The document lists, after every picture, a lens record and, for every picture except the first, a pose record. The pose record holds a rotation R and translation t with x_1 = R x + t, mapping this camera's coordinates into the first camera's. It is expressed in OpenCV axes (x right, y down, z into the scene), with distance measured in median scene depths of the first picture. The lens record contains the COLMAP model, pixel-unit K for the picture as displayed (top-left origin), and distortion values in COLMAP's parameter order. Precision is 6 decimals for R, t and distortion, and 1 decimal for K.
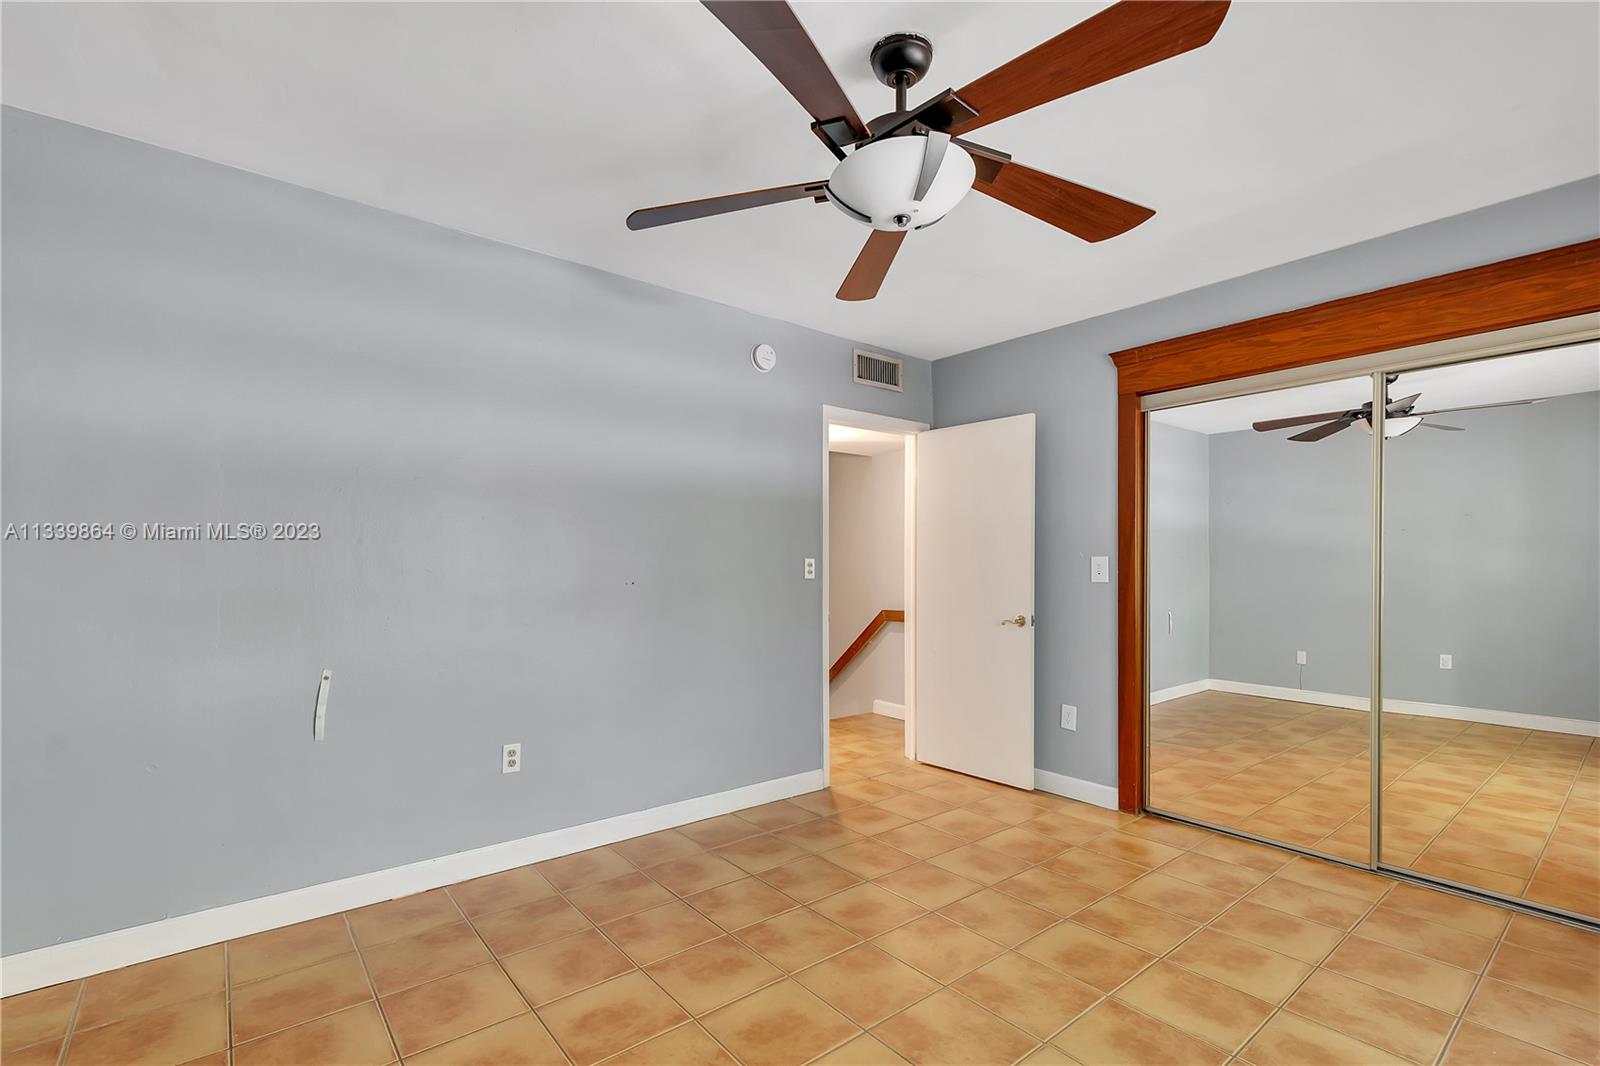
lens RADIAL K [[708.4, 0, 795.0], [0, 708.4, 562.1], [0, 0, 1]] dist [0.001137, 0.000443]
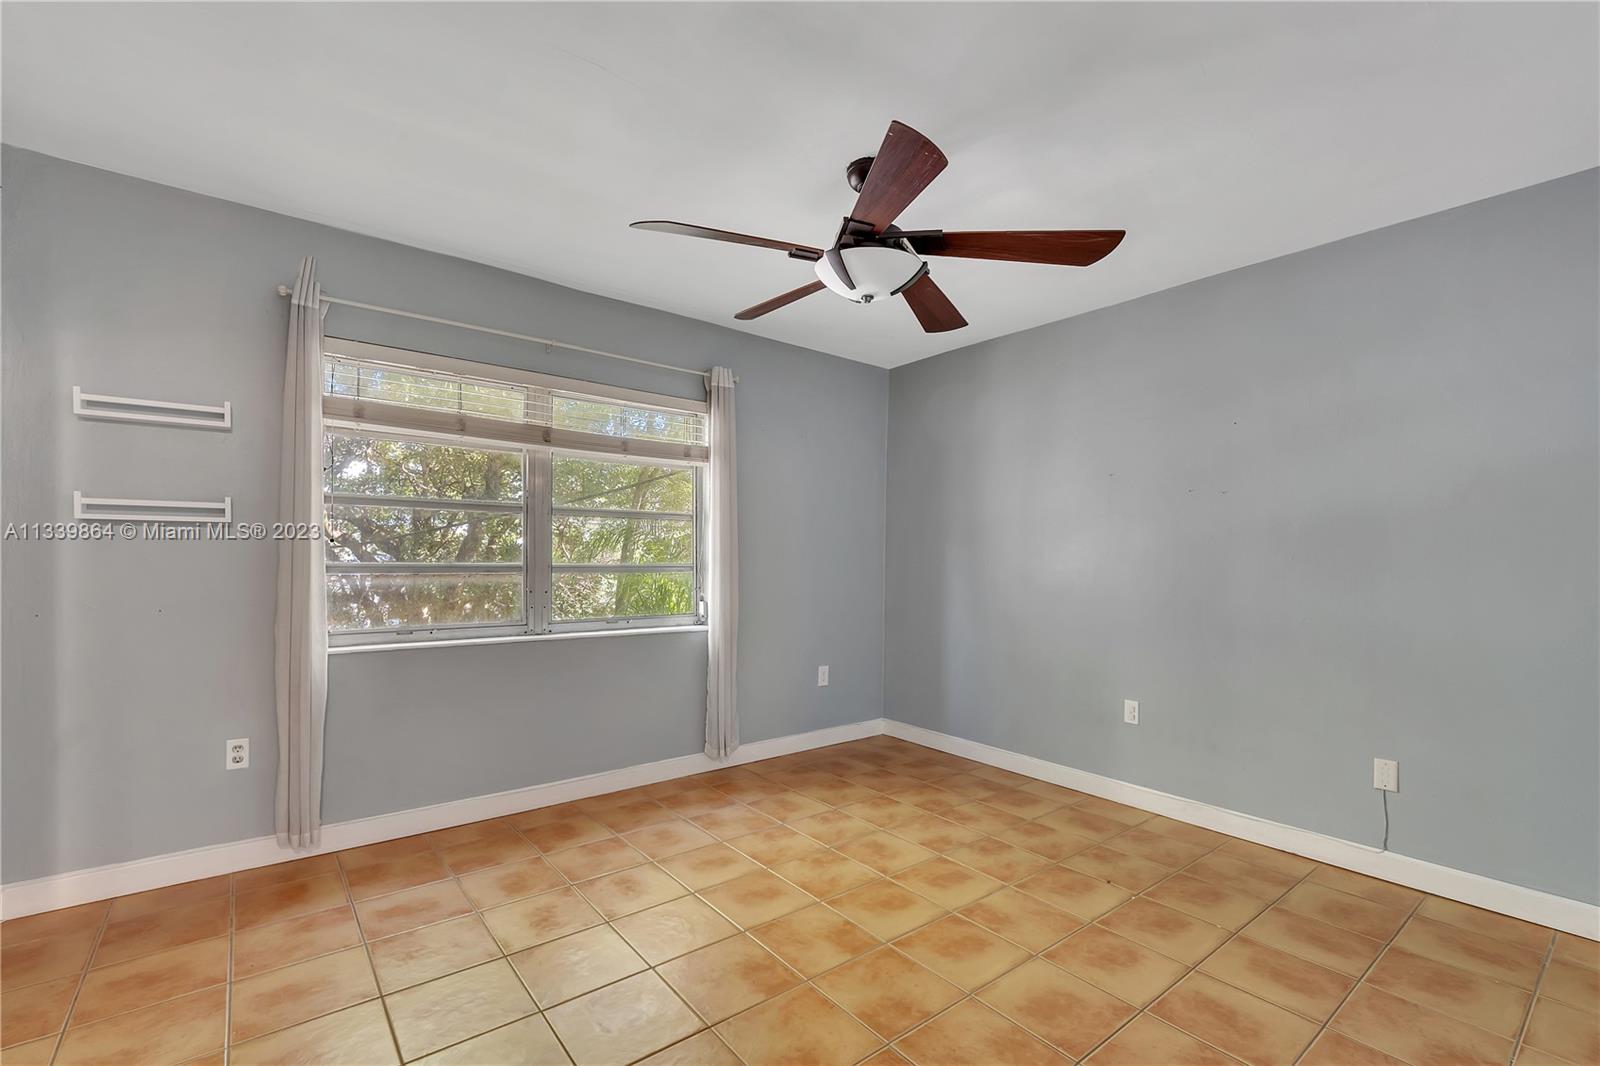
lens RADIAL K [[708.4, 0, 795.0], [0, 708.4, 562.1], [0, 0, 1]] dist [0.001137, 0.000443]
pose [[-0.999778, -0.016565, 0.013058, 0.221782], [-0.016539, 0.999861, 0.002099, 0.014607], [-0.013091, 0.001883, -0.999913, 1.958159]]
